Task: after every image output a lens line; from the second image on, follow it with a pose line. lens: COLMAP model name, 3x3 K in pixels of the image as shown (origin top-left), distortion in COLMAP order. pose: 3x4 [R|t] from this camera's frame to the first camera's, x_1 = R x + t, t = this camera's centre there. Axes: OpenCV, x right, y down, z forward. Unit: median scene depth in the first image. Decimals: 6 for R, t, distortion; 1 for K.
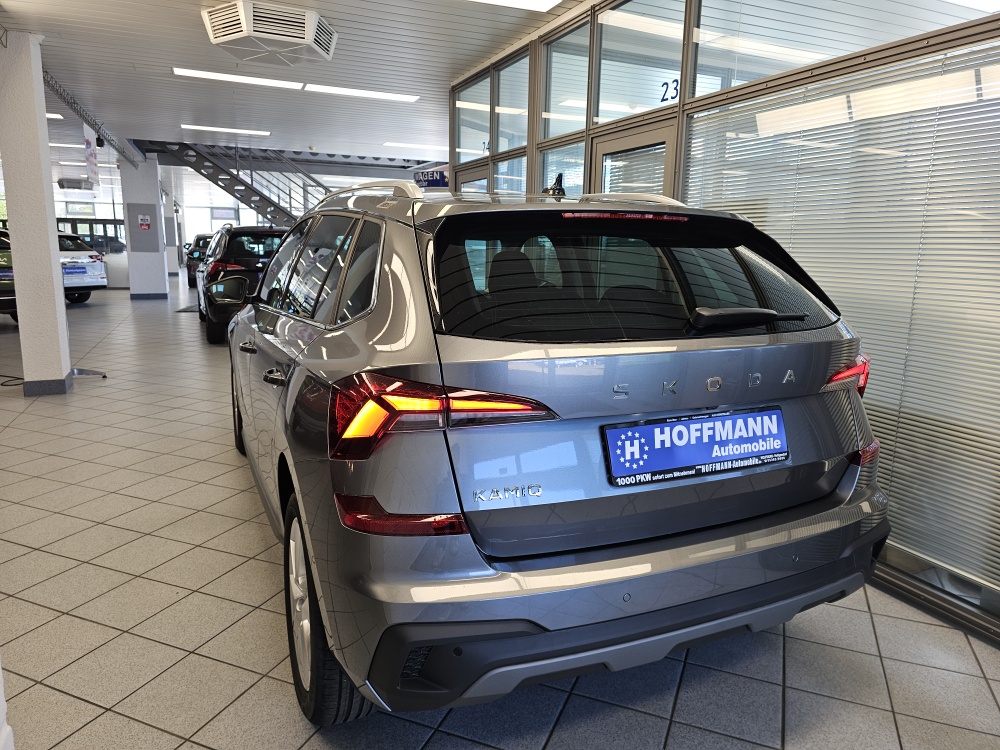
lens RADIAL K [[675.9, 0, 500.0], [0, 675.9, 375.0], [0, 0, 1]] dist [0.036497, -0.045159]
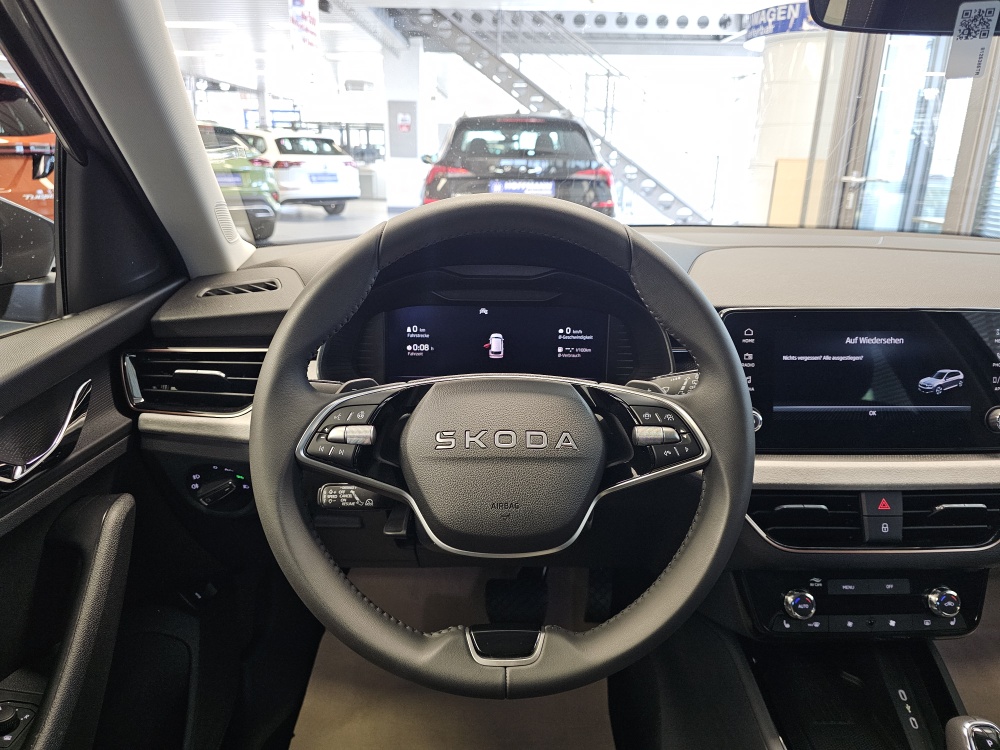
lens RADIAL K [[675.9, 0, 500.0], [0, 675.9, 375.0], [0, 0, 1]] dist [0.036497, -0.045159]
pose [[0.919805, 0.115550, -0.374975, -0.051367], [-0.068497, 0.988267, 0.136517, -0.036664], [0.386350, -0.099884, 0.916928, 0.250721]]
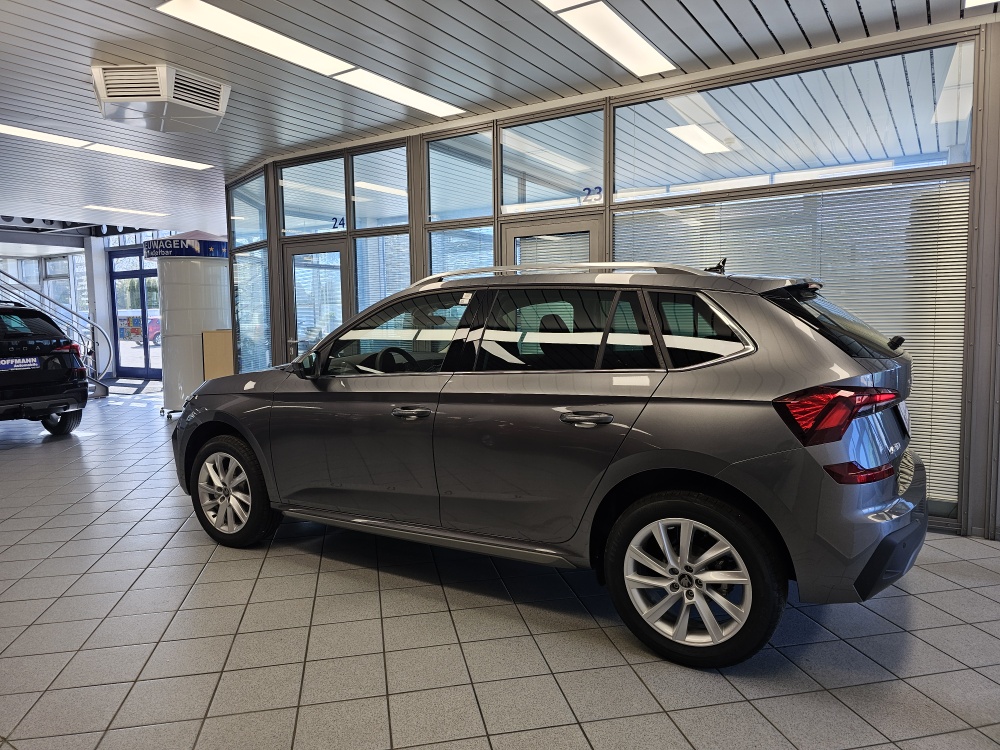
lens RADIAL K [[681.2, 0, 487.4], [0, 681.2, 368.9], [0, 0, 1]] dist [0.073751, -0.089732]
pose [[0.834671, -0.079081, 0.545042, -0.202692], [0.135559, 0.988691, -0.064142, -0.005777], [-0.533806, 0.127423, 0.835951, 0.007408]]
